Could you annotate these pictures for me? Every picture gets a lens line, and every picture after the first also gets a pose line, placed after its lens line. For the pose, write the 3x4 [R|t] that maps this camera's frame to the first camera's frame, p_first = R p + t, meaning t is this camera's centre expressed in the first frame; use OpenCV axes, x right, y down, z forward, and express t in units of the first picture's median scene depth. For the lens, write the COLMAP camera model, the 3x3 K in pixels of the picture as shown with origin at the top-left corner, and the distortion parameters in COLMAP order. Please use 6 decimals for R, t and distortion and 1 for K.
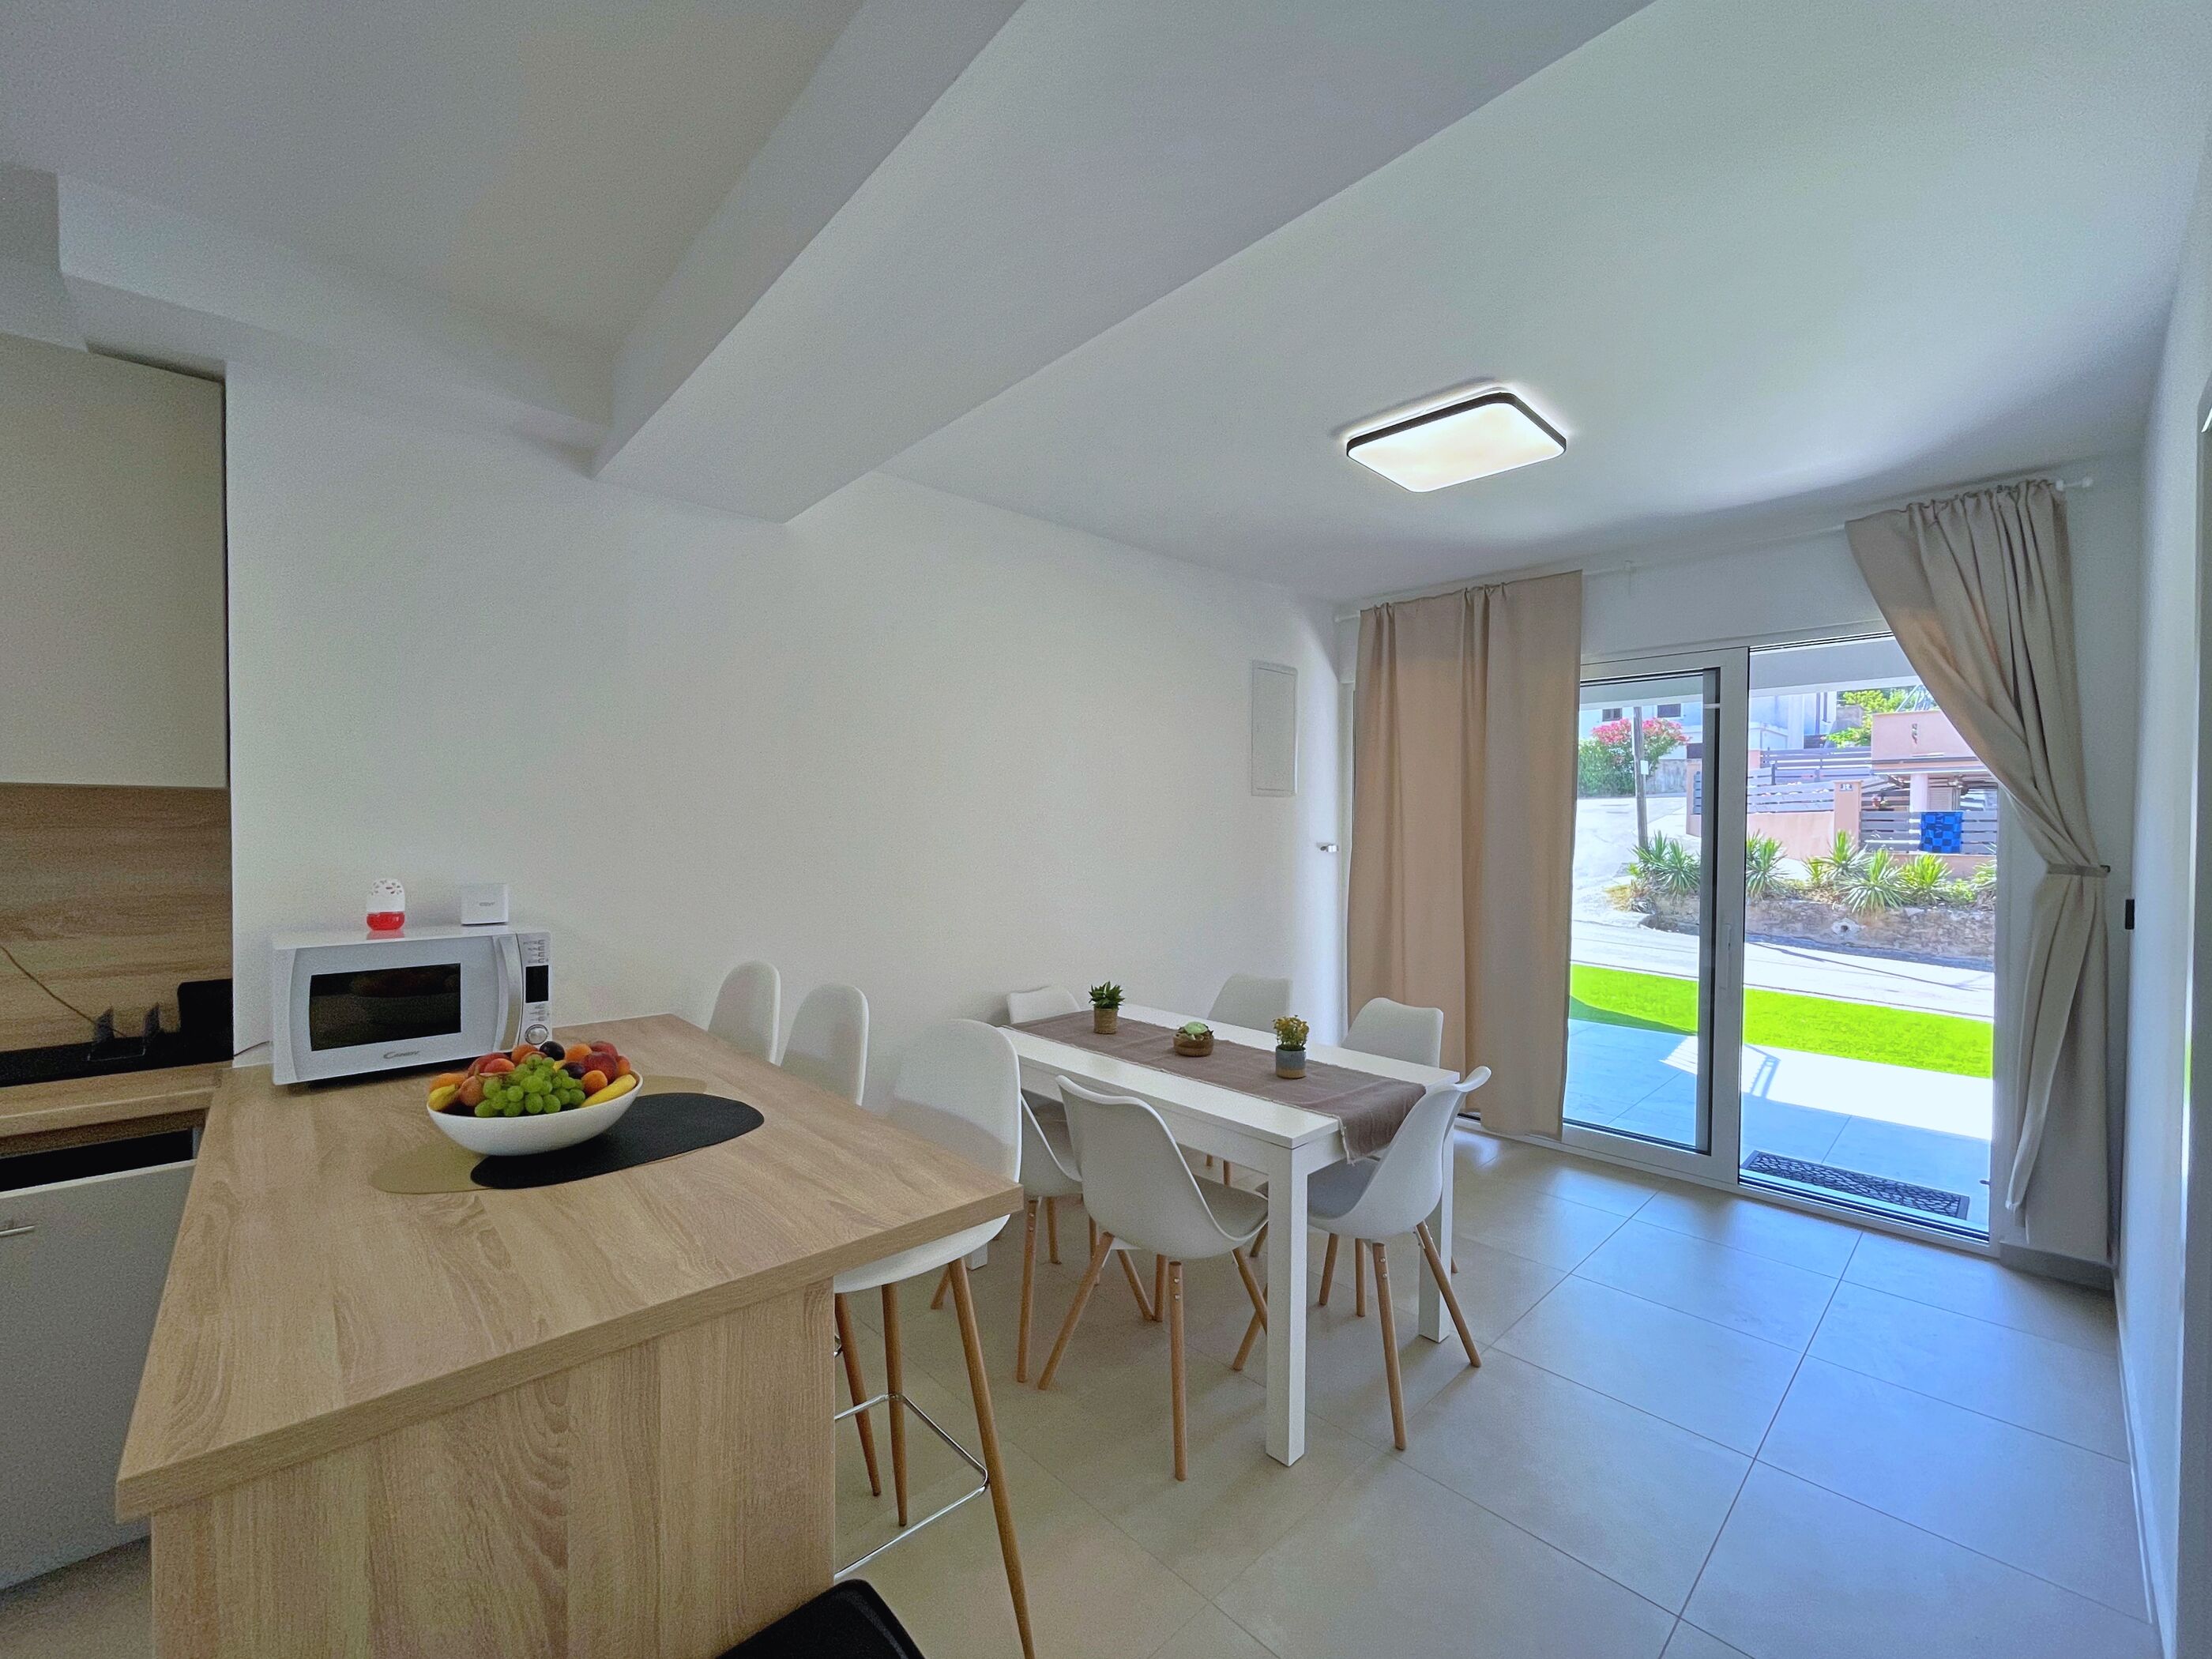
lens RADIAL K [[900.7, 0, 1087.4], [0, 900.7, 836.6], [0, 0, 1]] dist [0.002410, 0.000557]
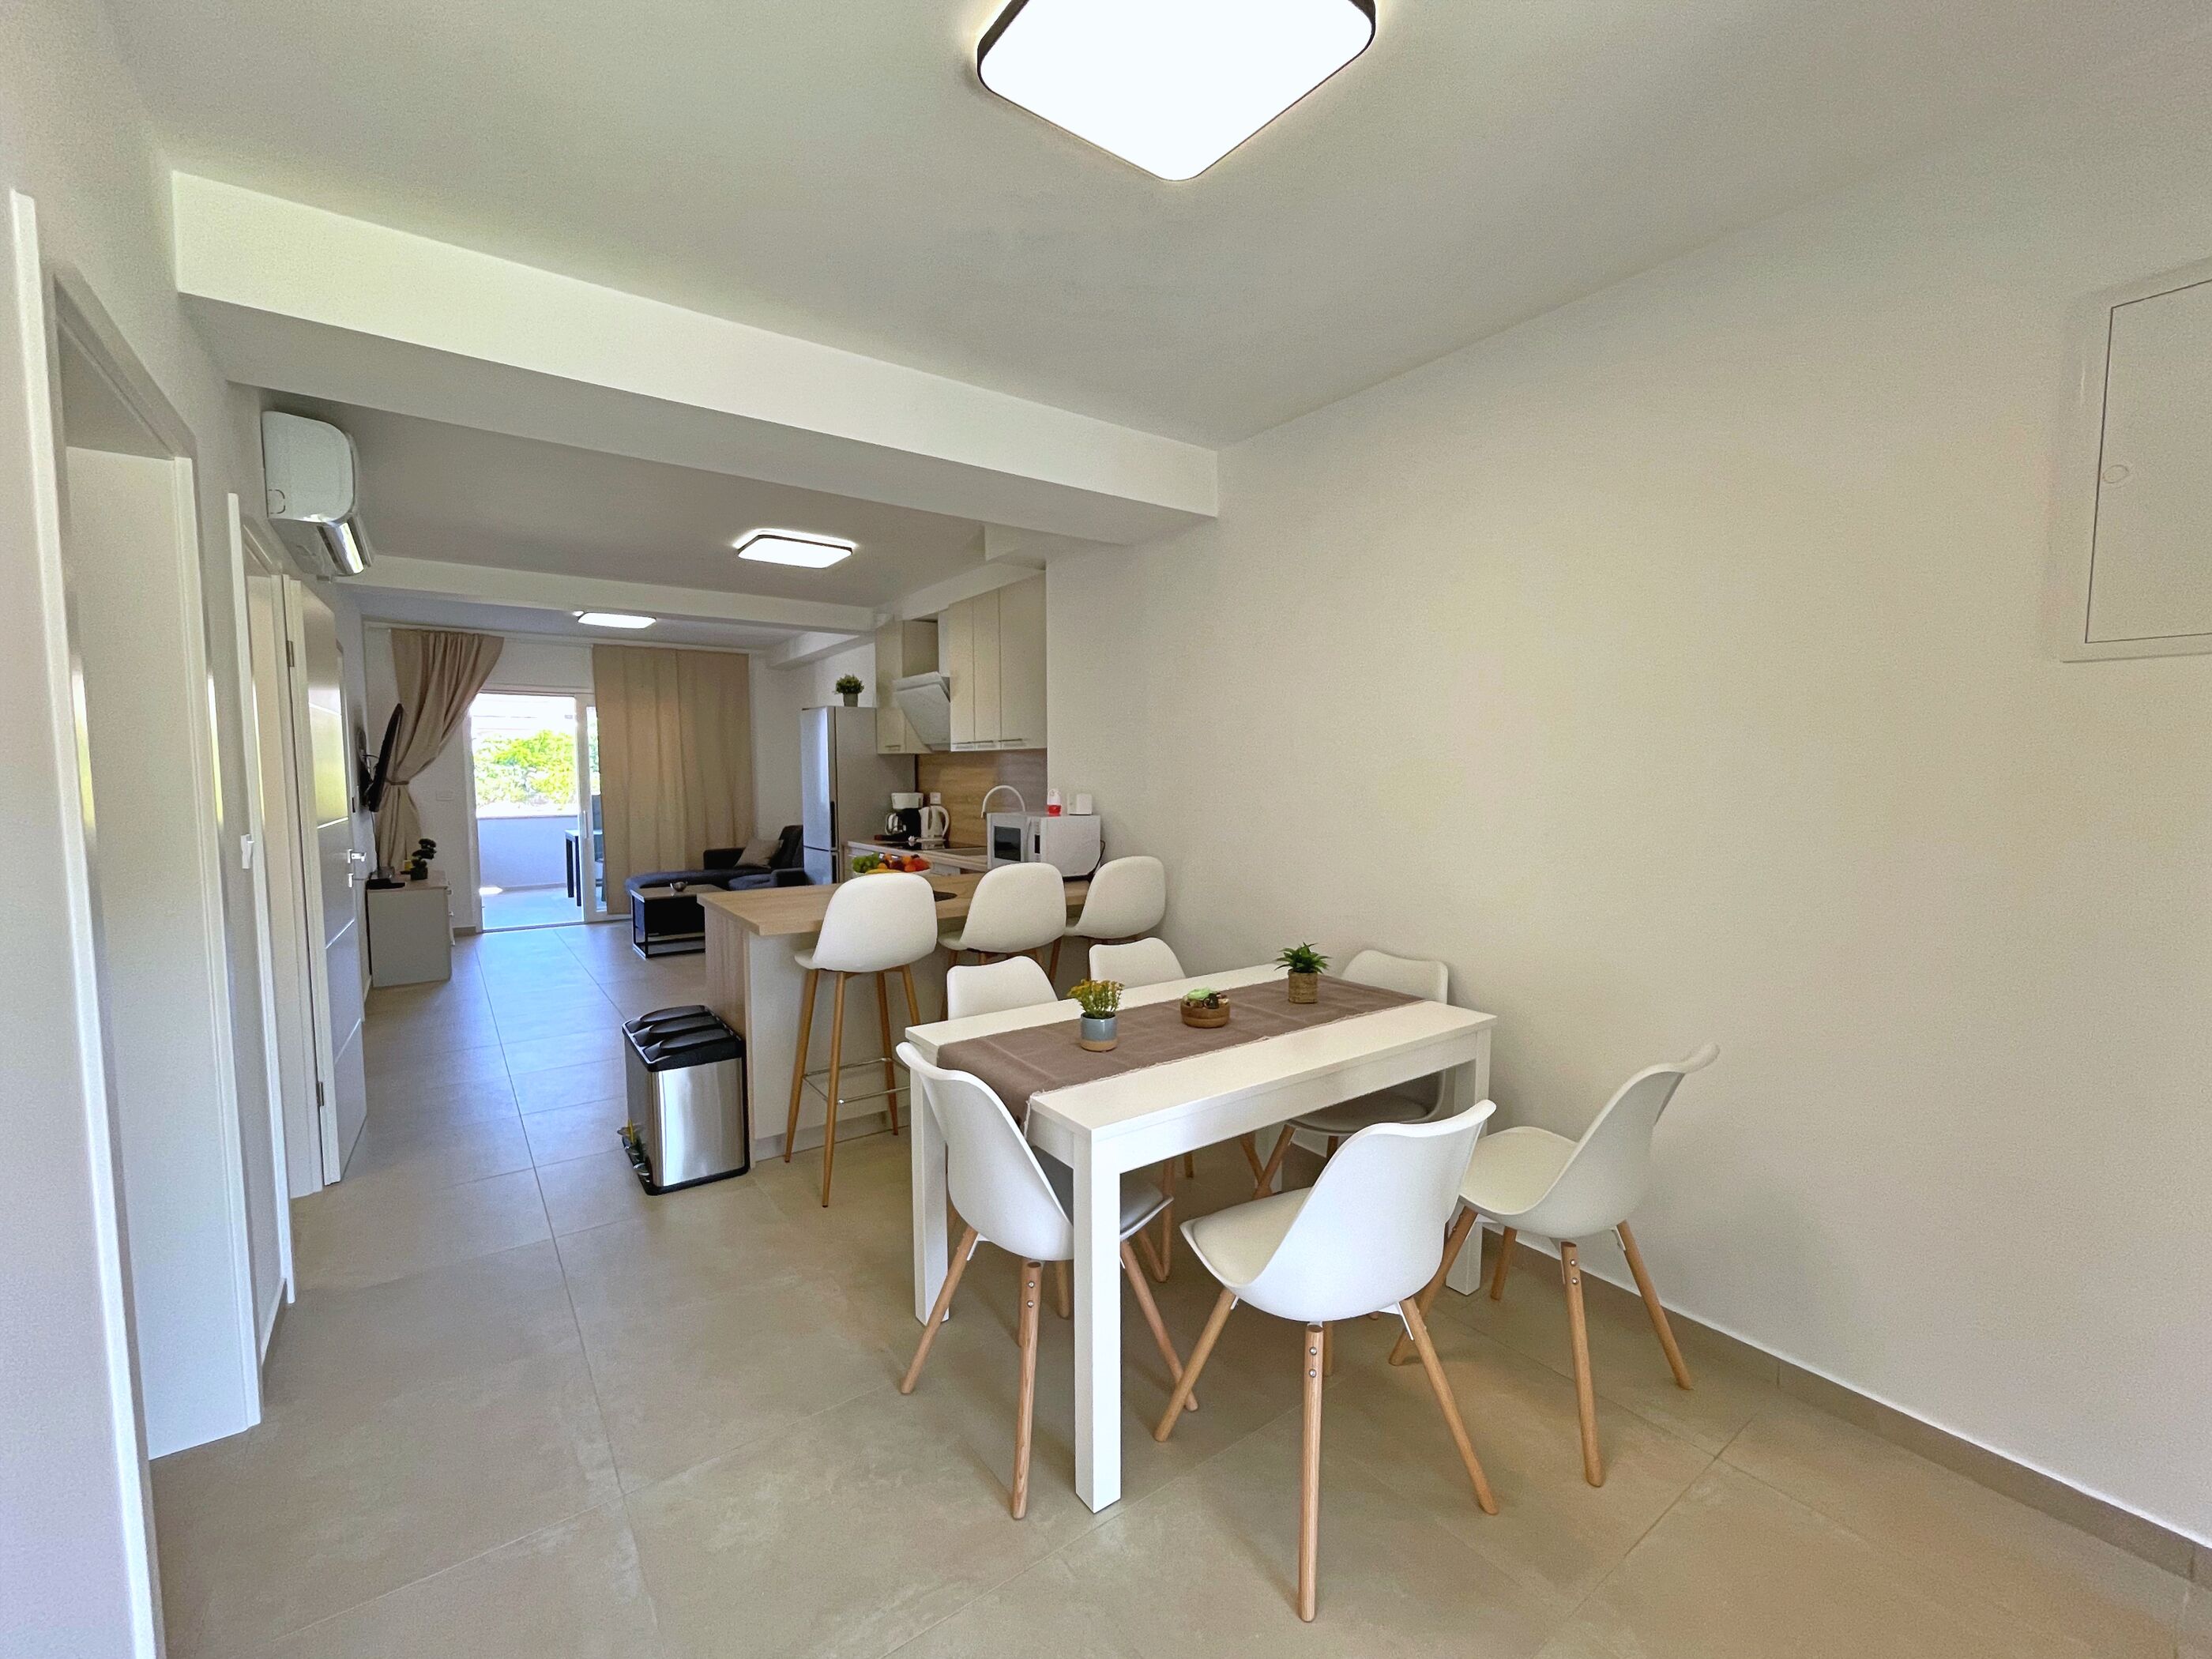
lens RADIAL K [[912.2, 0, 1104.9], [0, 912.2, 838.2], [0, 0, 1]] dist [-0.000931, 0.000559]
pose [[-0.111624, 0.067475, -0.991457, 1.613625], [-0.011607, 0.997536, 0.069195, 0.016720], [0.993683, 0.019231, -0.110566, 1.678867]]
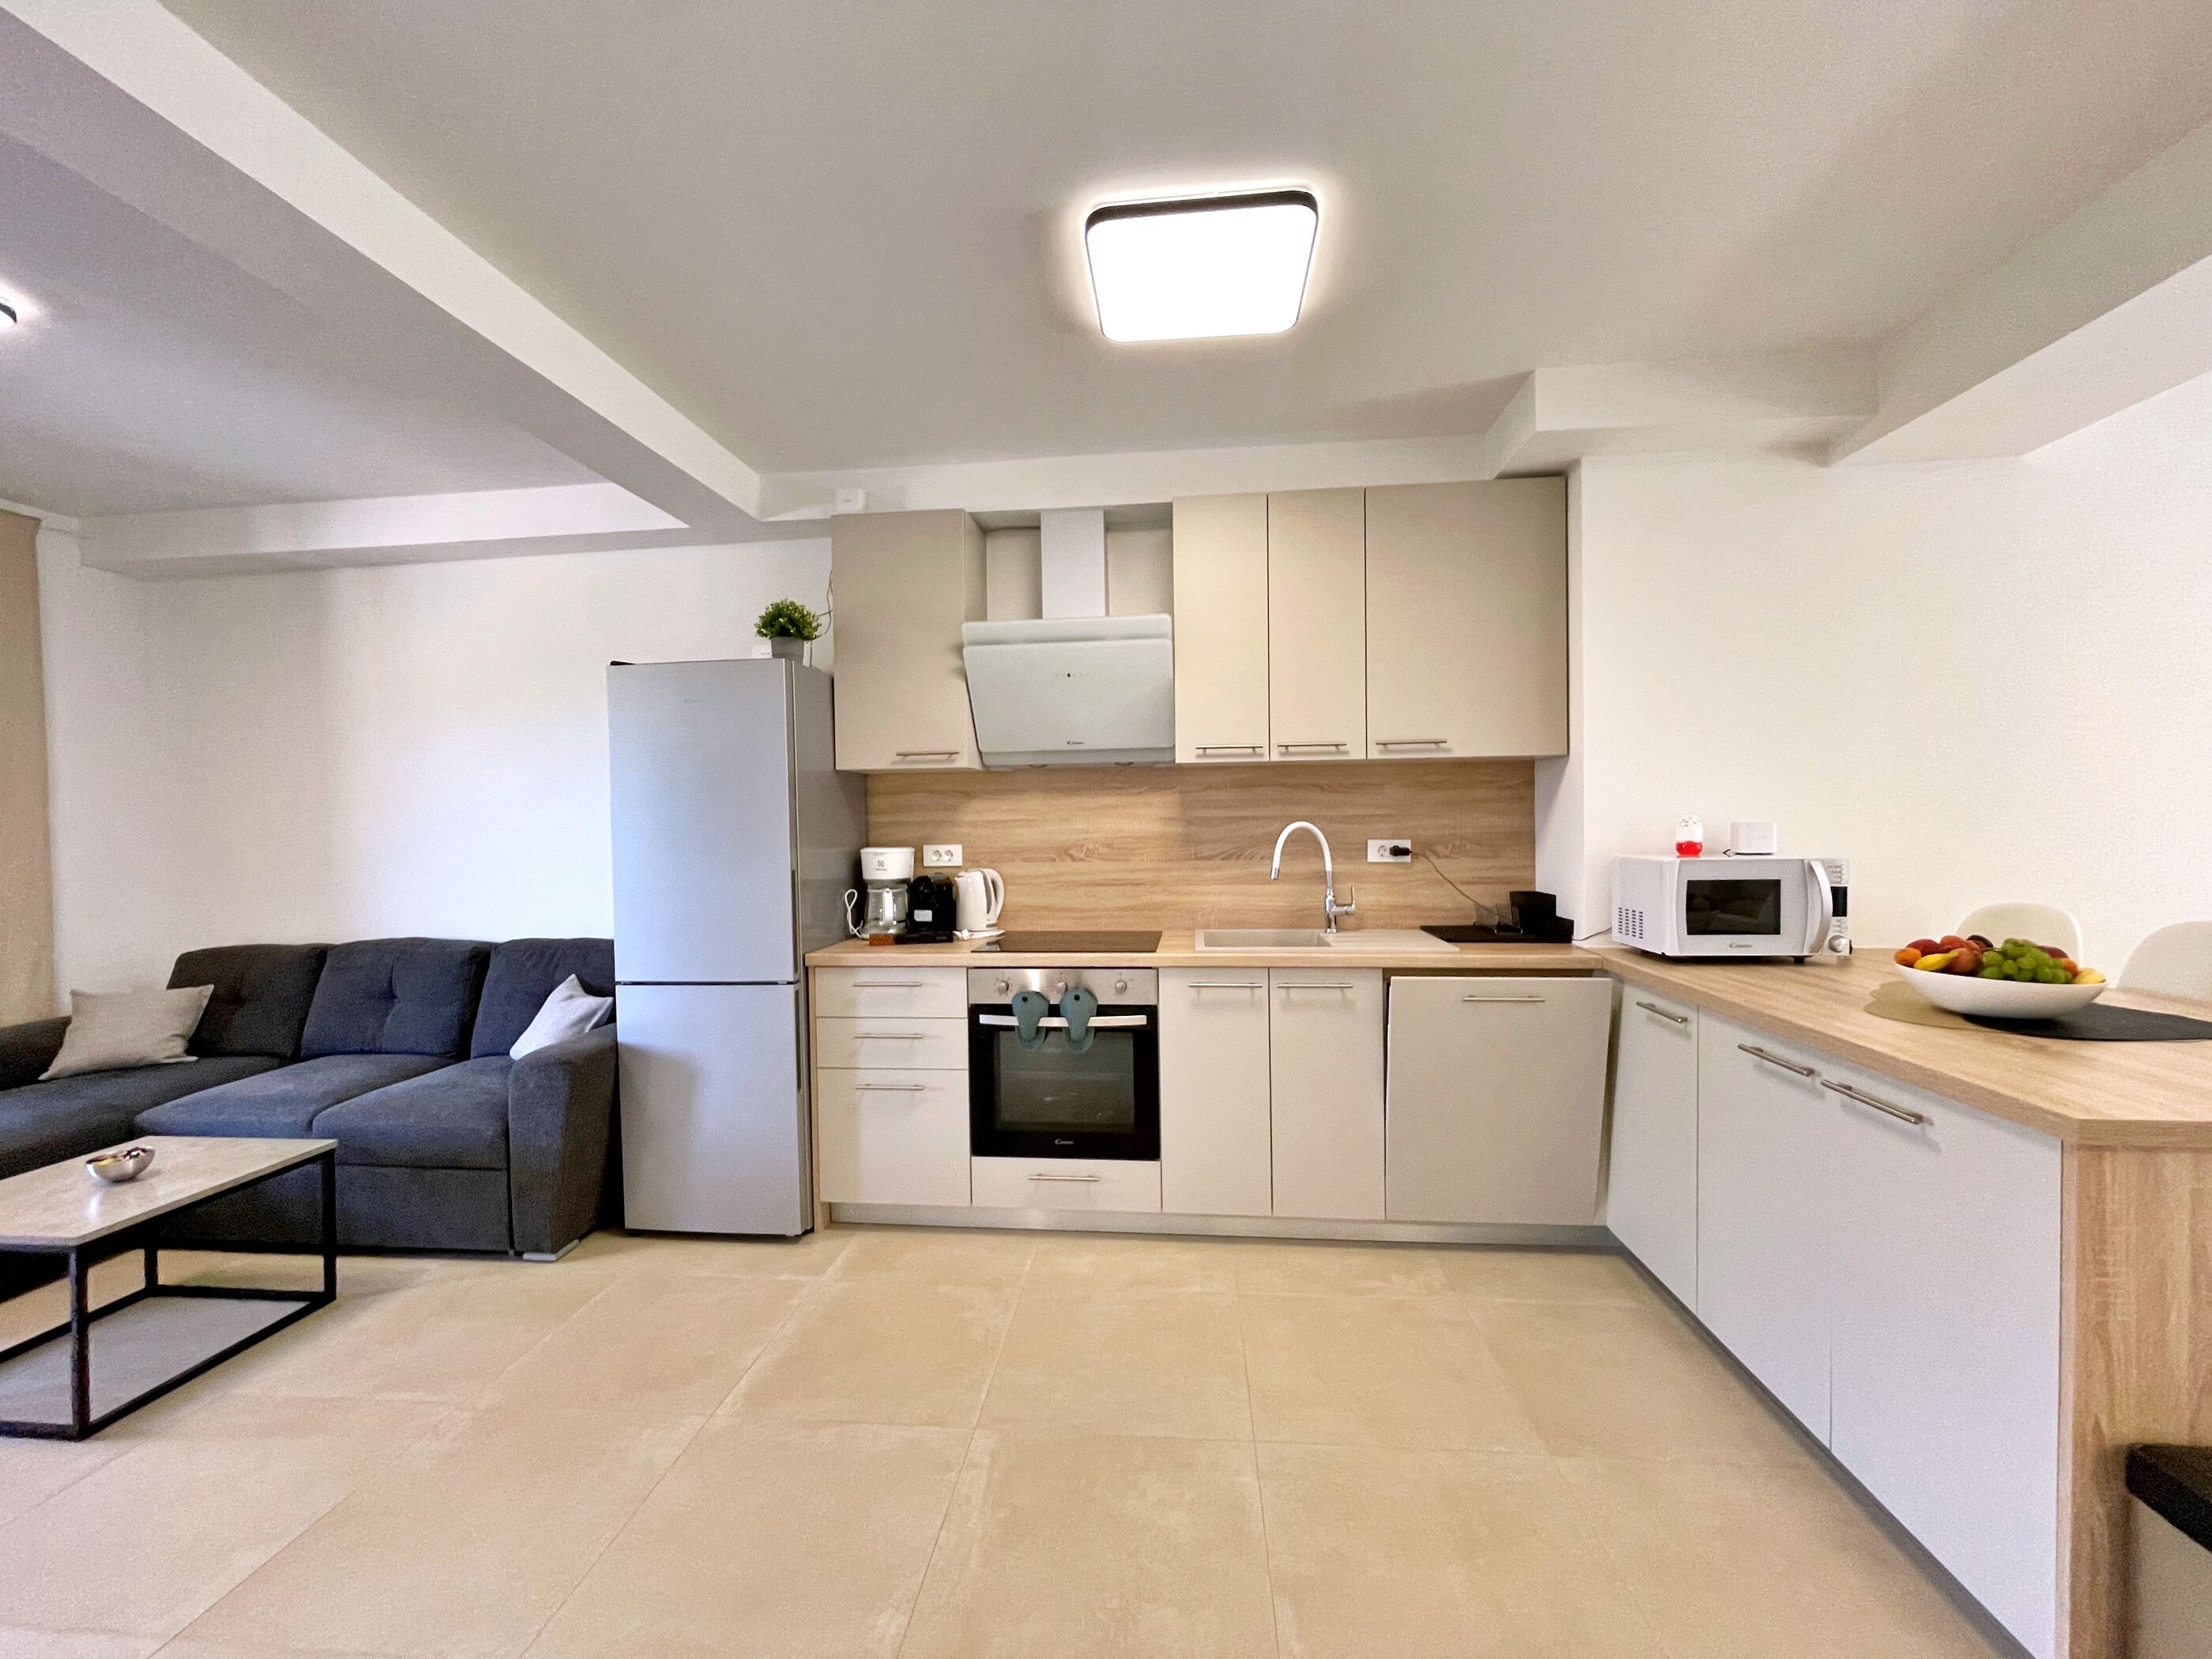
lens RADIAL K [[903.1, 0, 1098.5], [0, 903.1, 838.1], [0, 0, 1]] dist [-0.002220, 0.000008]
pose [[0.664708, -0.000810, -0.747103, -0.458491], [0.010850, 0.999904, 0.008569, 0.072591], [0.747024, -0.013802, 0.664653, -0.641273]]
